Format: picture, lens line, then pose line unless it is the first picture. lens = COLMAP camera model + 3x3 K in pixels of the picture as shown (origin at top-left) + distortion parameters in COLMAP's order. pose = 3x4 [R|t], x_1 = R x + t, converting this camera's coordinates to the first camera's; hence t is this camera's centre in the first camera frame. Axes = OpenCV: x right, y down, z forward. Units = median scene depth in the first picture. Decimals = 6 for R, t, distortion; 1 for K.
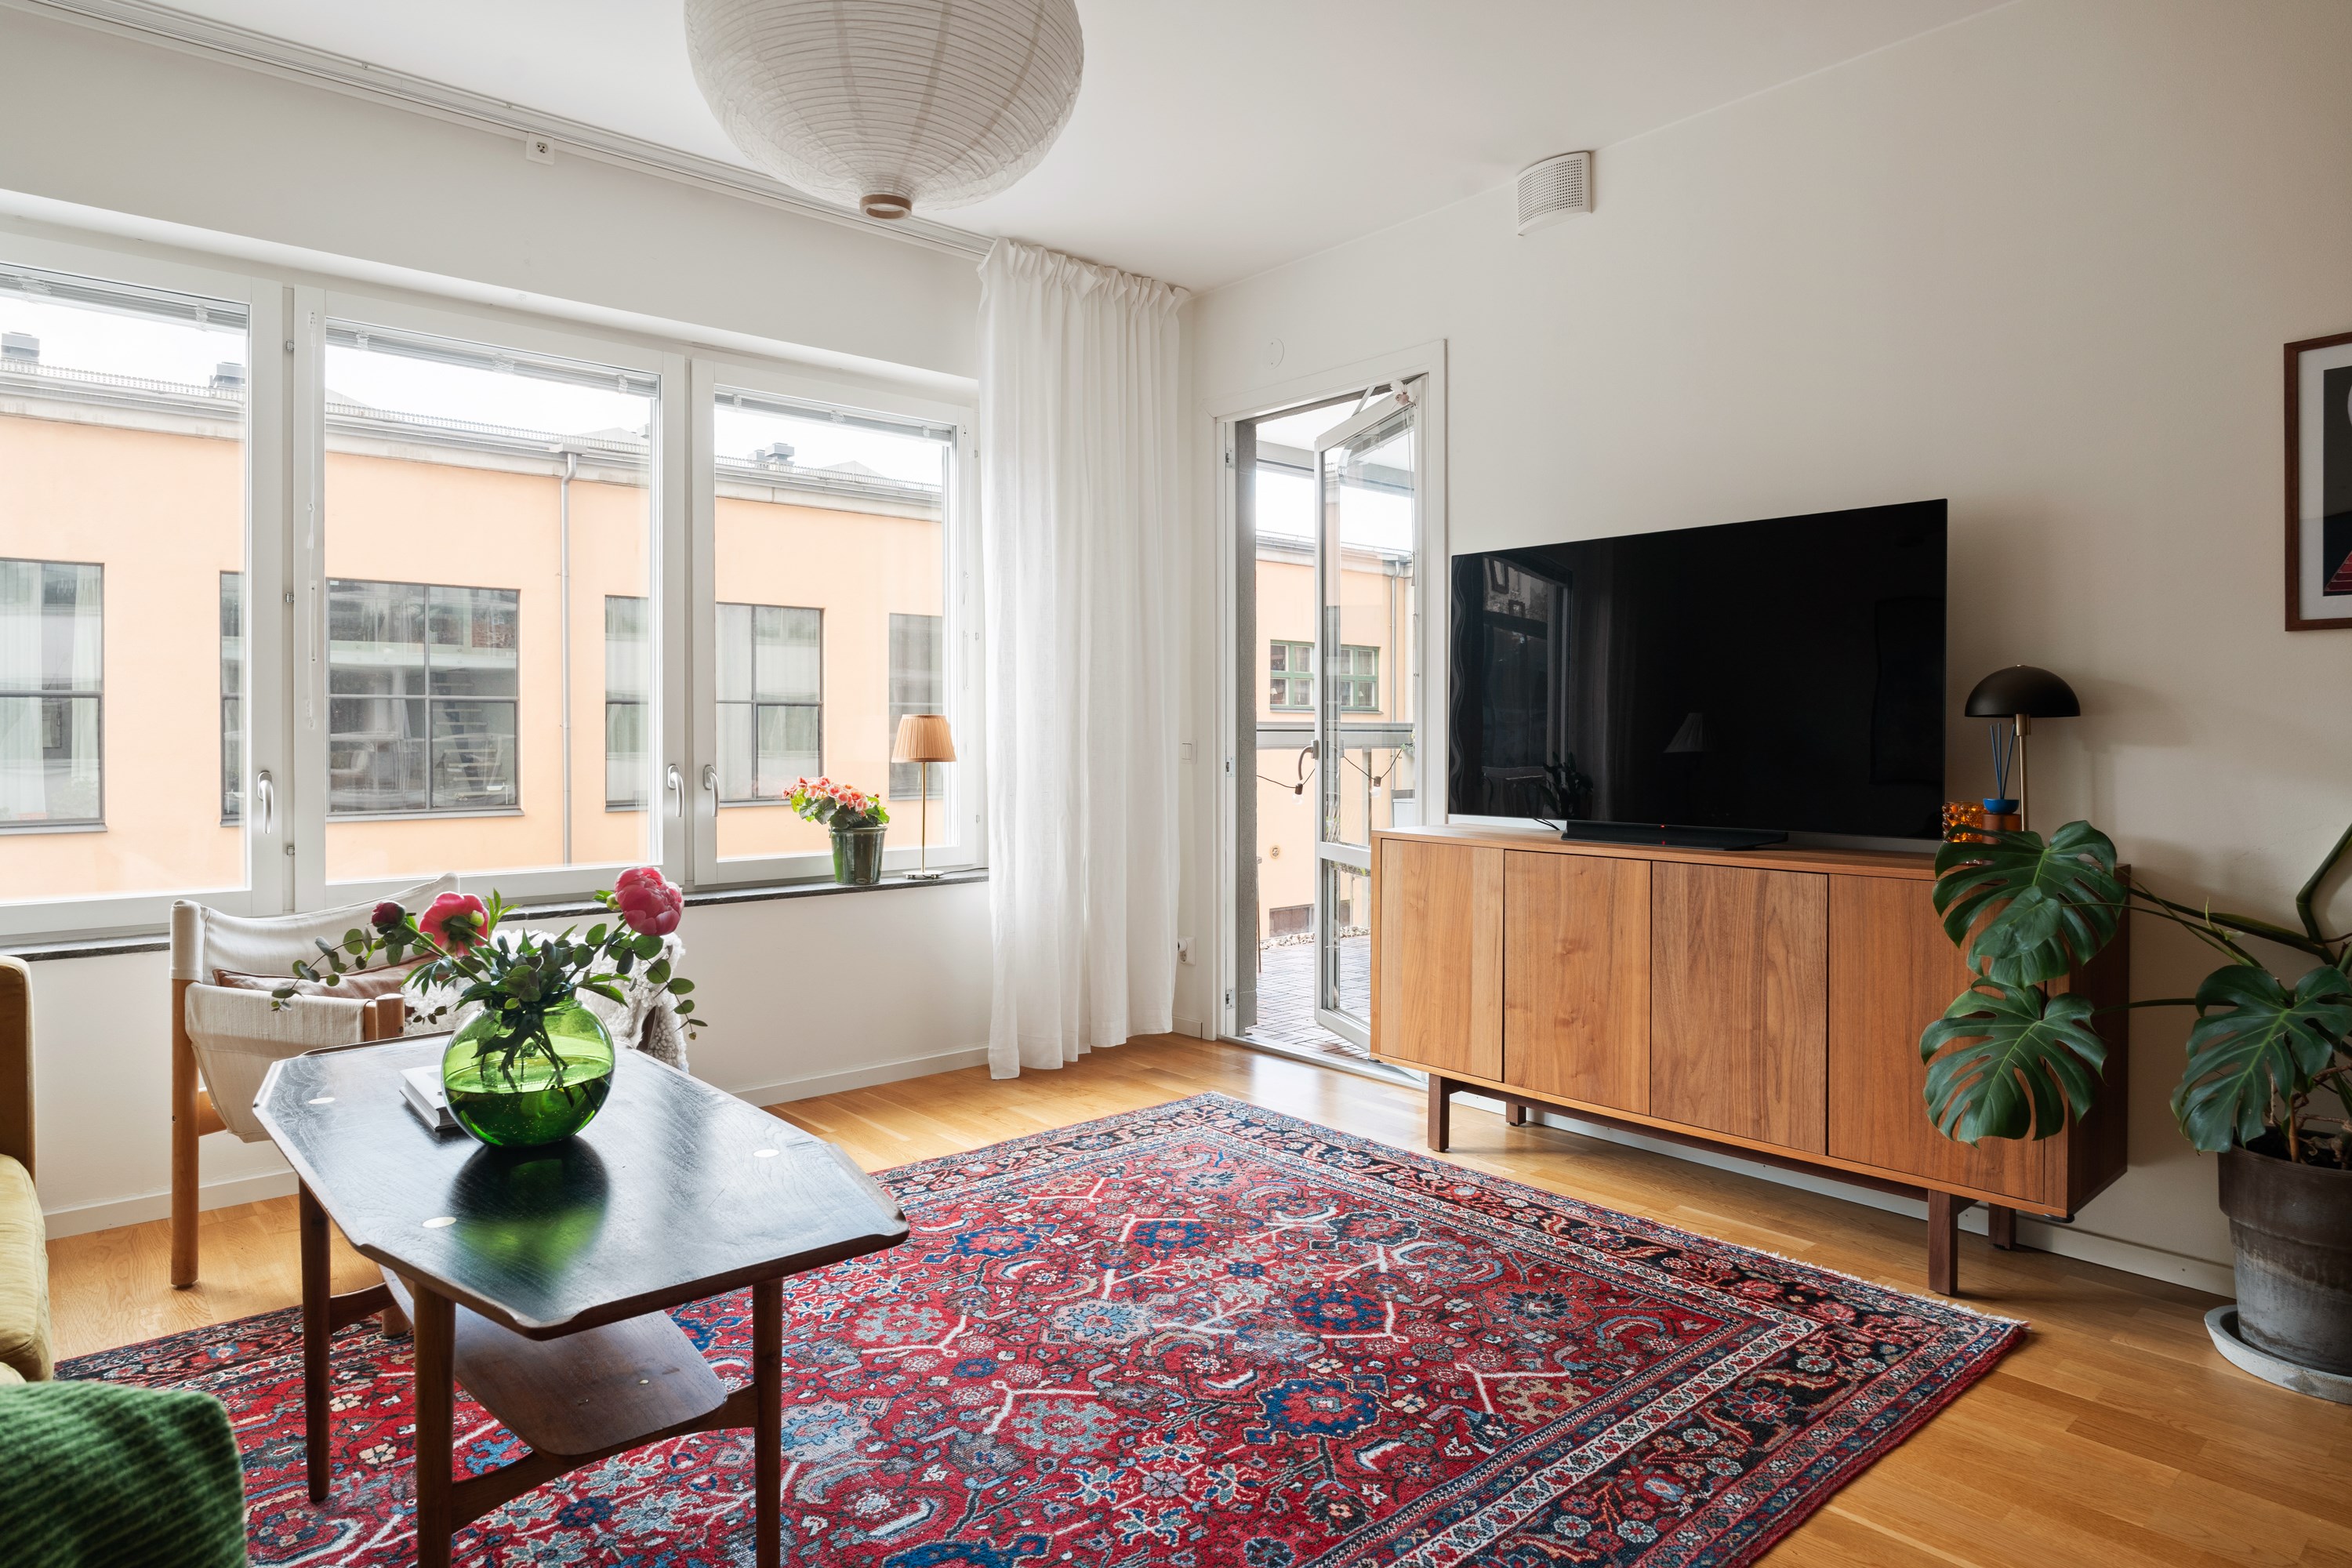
lens RADIAL K [[1348.5, 0, 1161.9], [0, 1348.5, 743.1], [0, 0, 1]] dist [-0.017368, 0.002990]
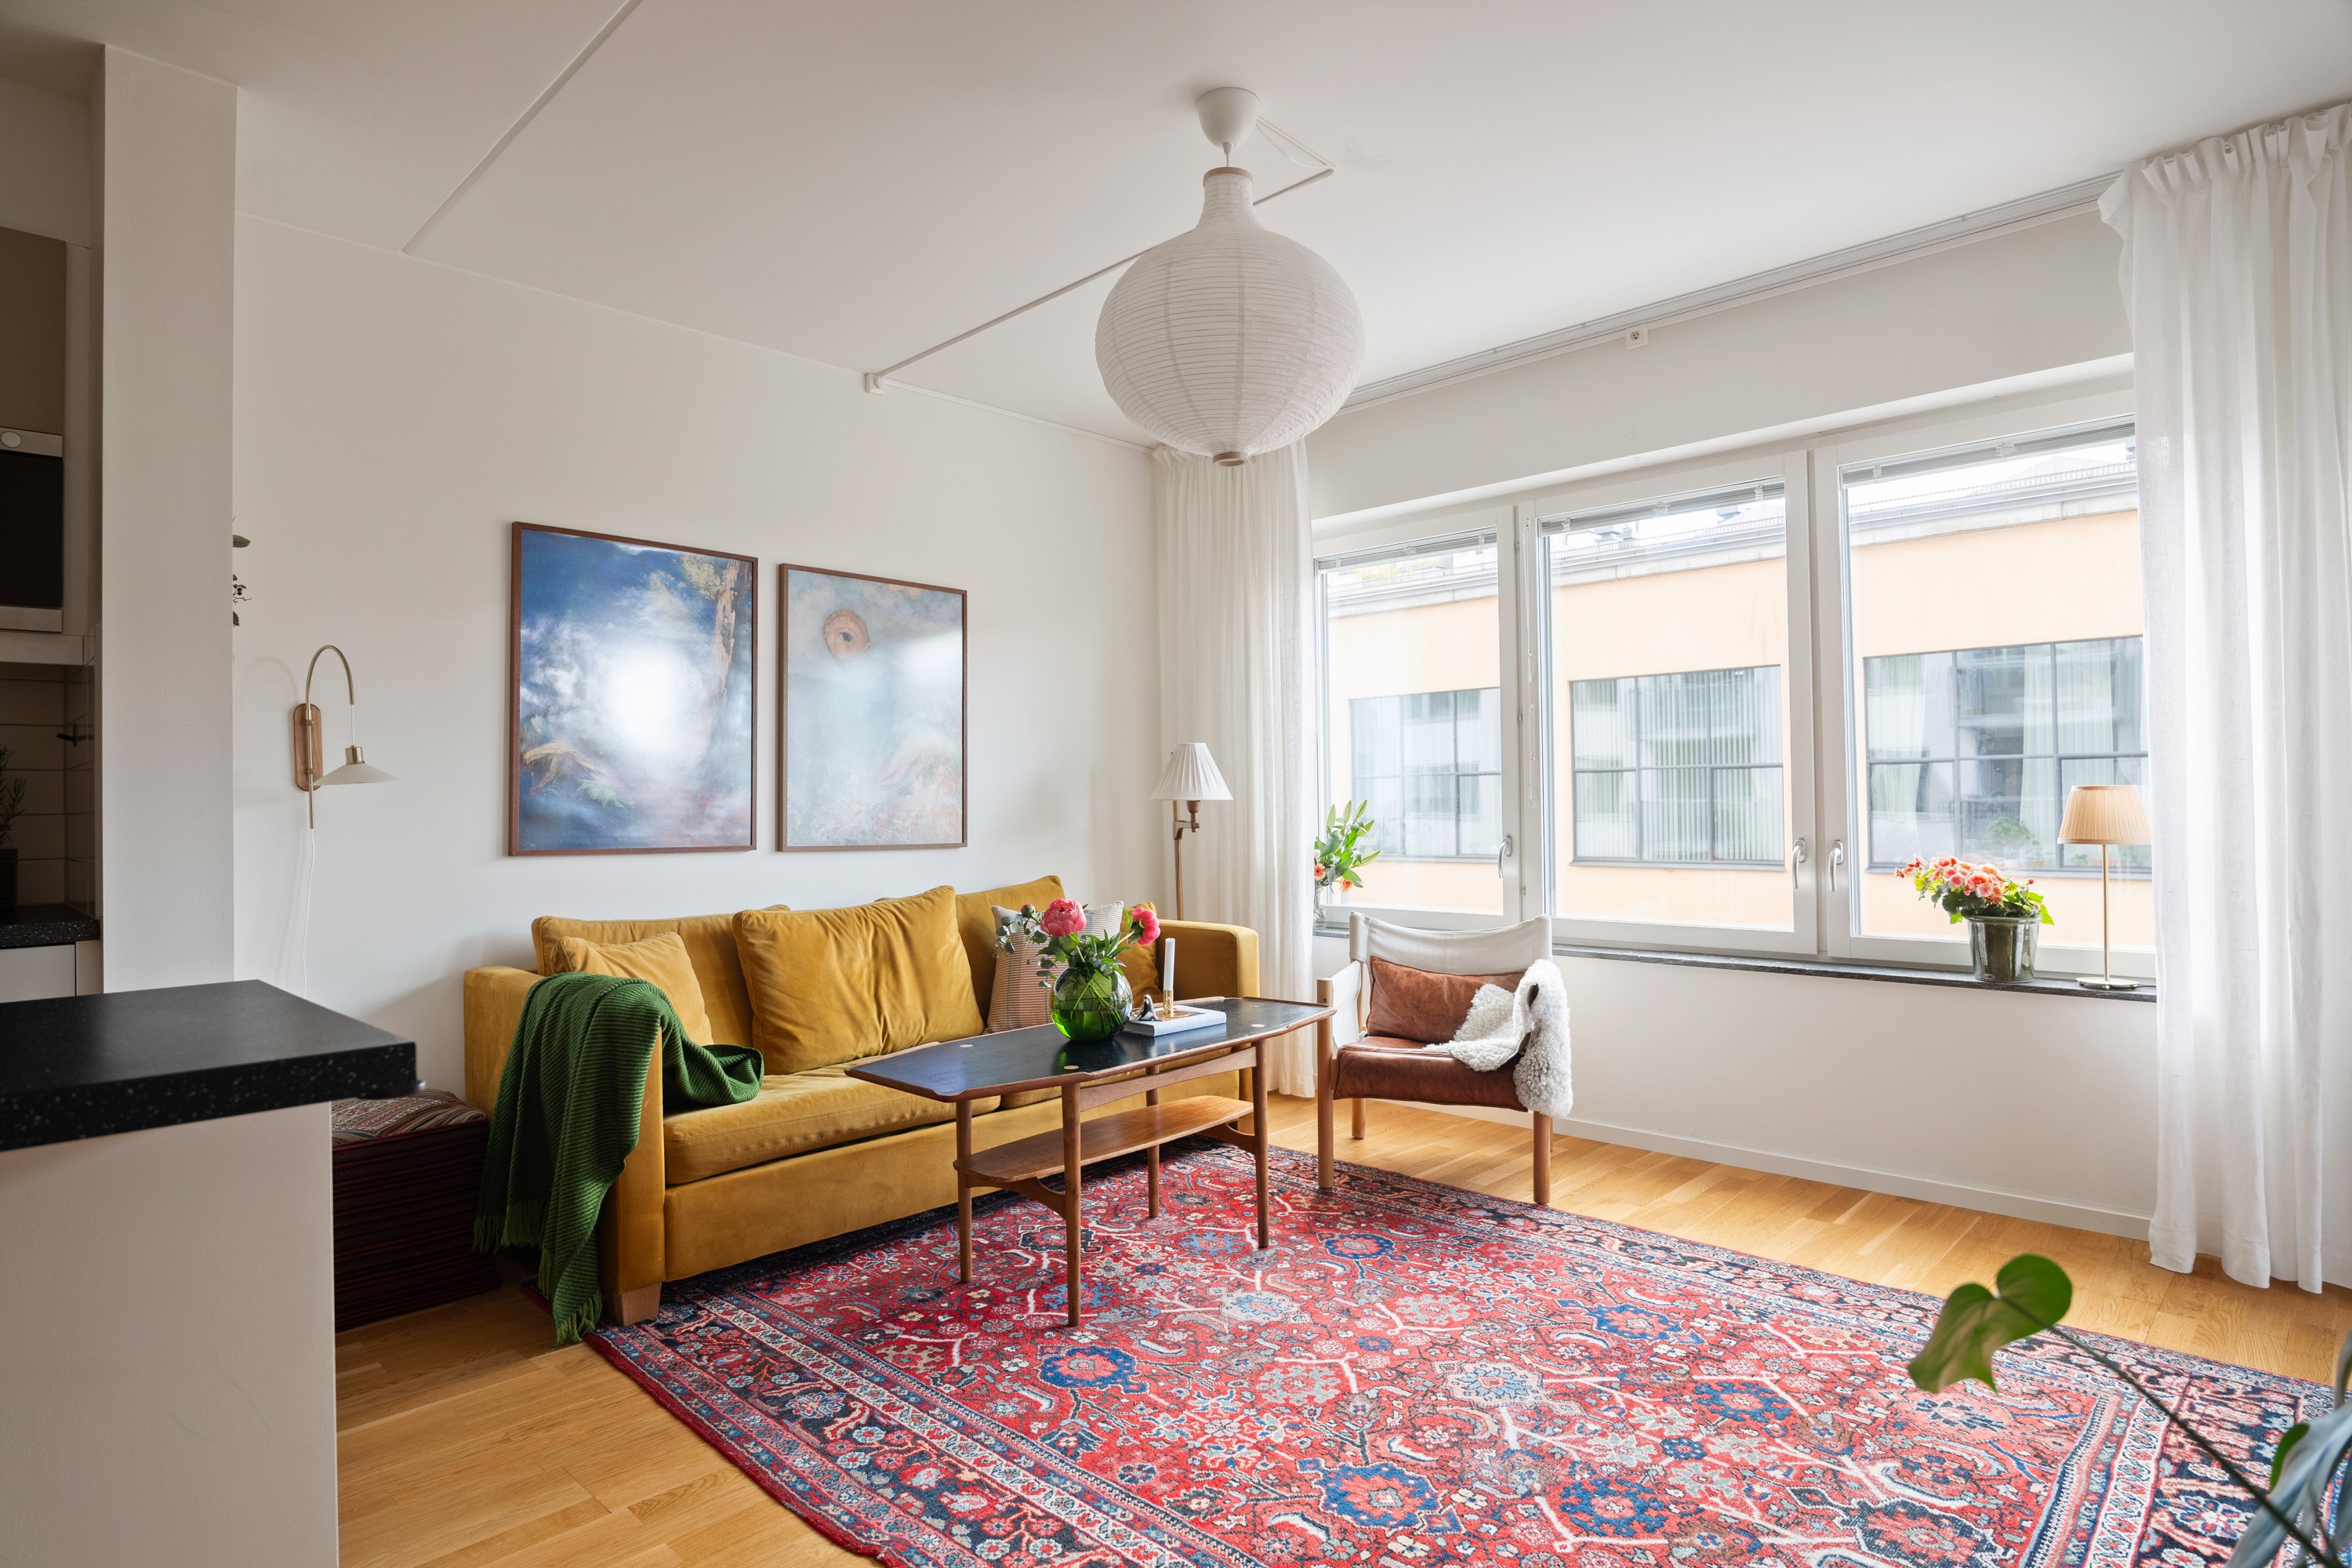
lens RADIAL K [[1275.8, 0, 1178.9], [0, 1275.8, 790.9], [0, 0, 1]] dist [-0.025307, 0.011162]
pose [[0.091463, -0.007185, -0.995783, 0.767302], [0.007098, 0.999953, -0.006563, -0.024858], [0.995783, -0.006468, 0.091510, 0.551714]]
